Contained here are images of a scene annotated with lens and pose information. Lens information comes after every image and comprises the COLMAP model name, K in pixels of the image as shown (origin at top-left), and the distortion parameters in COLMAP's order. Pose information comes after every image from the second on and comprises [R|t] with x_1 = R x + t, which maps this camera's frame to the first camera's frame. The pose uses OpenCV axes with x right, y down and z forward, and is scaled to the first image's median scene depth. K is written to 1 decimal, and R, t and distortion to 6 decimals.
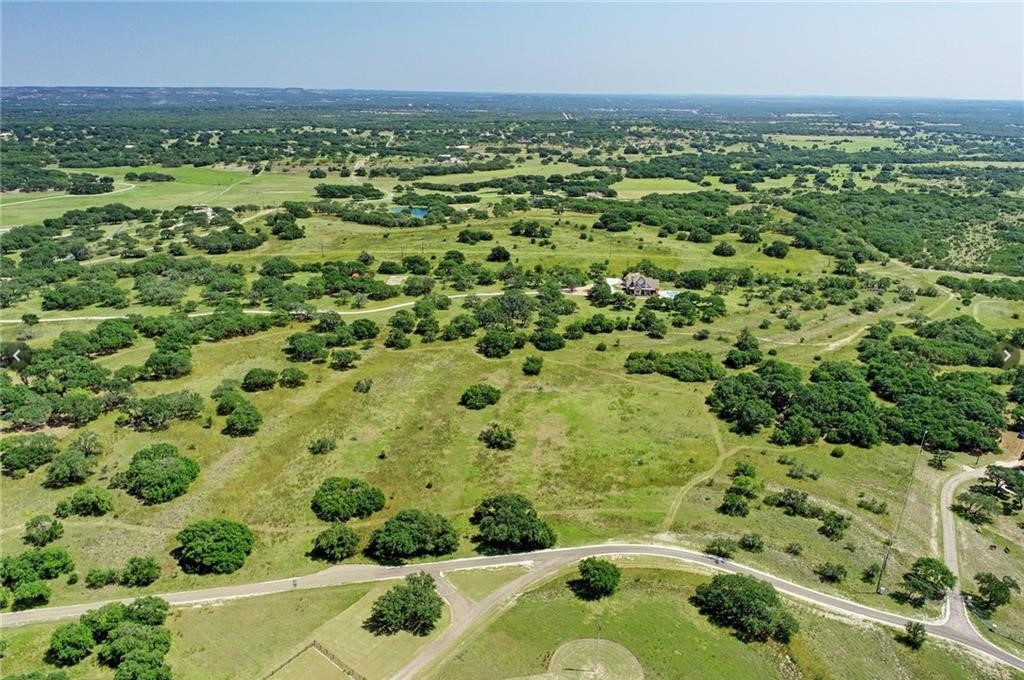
lens RADIAL K [[698.6, 0, 511.7], [0, 698.6, 336.0], [0, 0, 1]] dist [-0.011250, 0.002452]
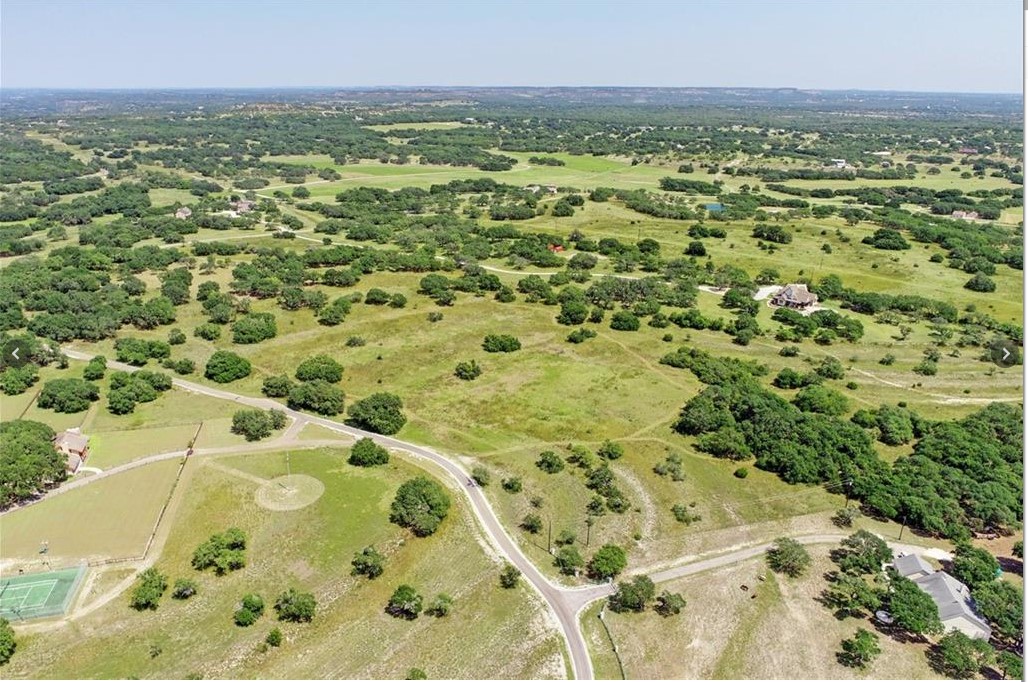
lens RADIAL K [[701.3, 0, 510.1], [0, 701.3, 343.1], [0, 0, 1]] dist [-0.011250, 0.002452]
pose [[0.781587, 0.211164, -0.586968, 0.522522], [-0.207089, 0.975431, 0.075162, -0.005589], [0.588418, 0.062809, 0.806113, 0.039486]]
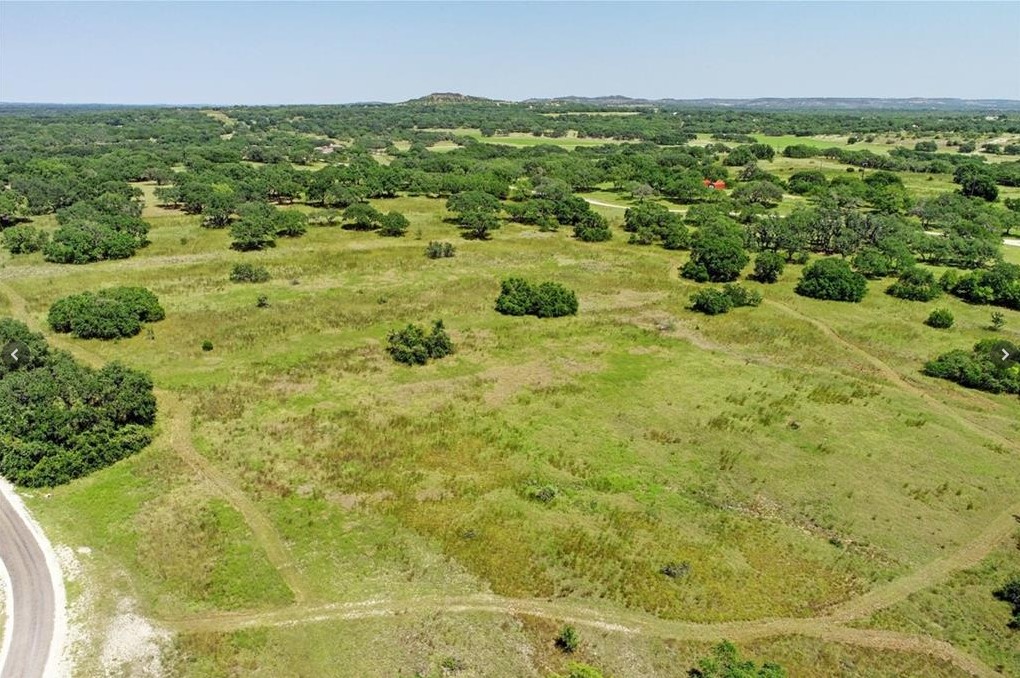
lens RADIAL K [[695.9, 0, 511.3], [0, 695.9, 342.9], [0, 0, 1]] dist [-0.011250, 0.002452]
pose [[0.587499, 0.254947, -0.768015, 0.286247], [-0.269980, 0.956449, 0.110975, 0.050053], [0.762860, 0.142151, 0.630743, 0.513342]]
